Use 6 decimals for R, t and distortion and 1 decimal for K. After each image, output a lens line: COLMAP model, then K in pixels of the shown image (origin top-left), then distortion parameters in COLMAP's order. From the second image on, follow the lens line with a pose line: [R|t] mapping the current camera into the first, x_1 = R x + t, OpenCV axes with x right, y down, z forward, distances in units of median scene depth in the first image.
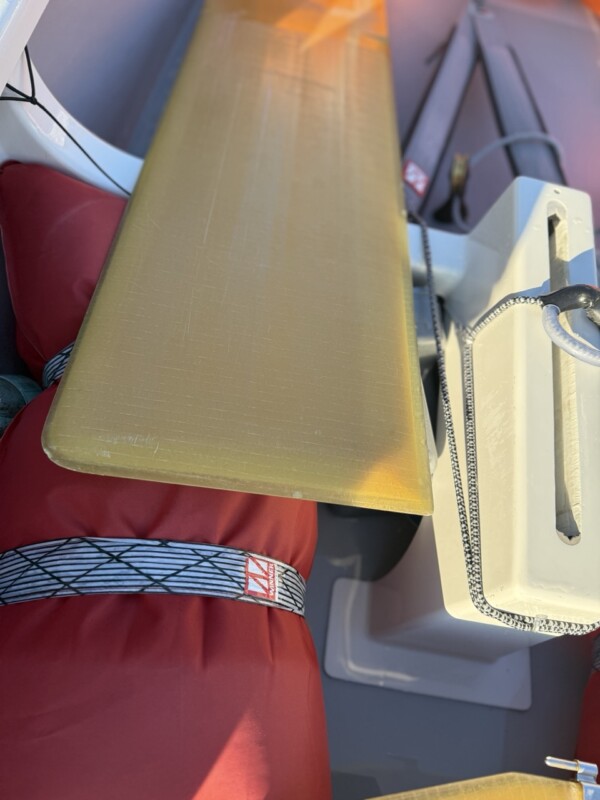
lens RADIAL K [[538.3, 0, 300.0], [0, 538.3, 400.0], [0, 0, 1]] dist [0.024562, -0.021267]
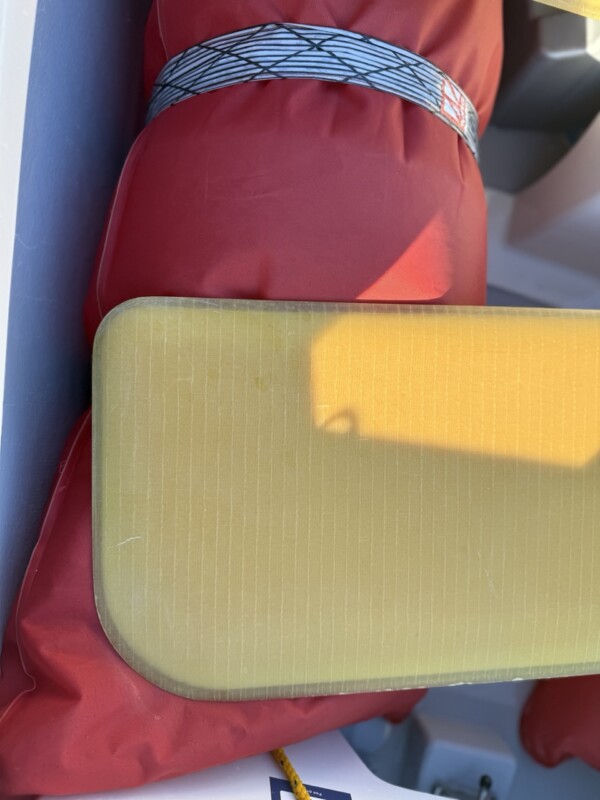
lens RADIAL K [[538.3, 0, 300.0], [0, 538.3, 400.0], [0, 0, 1]] dist [0.024562, -0.021267]
pose [[0.995179, 0.097782, -0.007570, -0.301487], [-0.089317, 0.935492, 0.341873, 0.545245], [0.040510, -0.339549, 0.939716, -0.089985]]
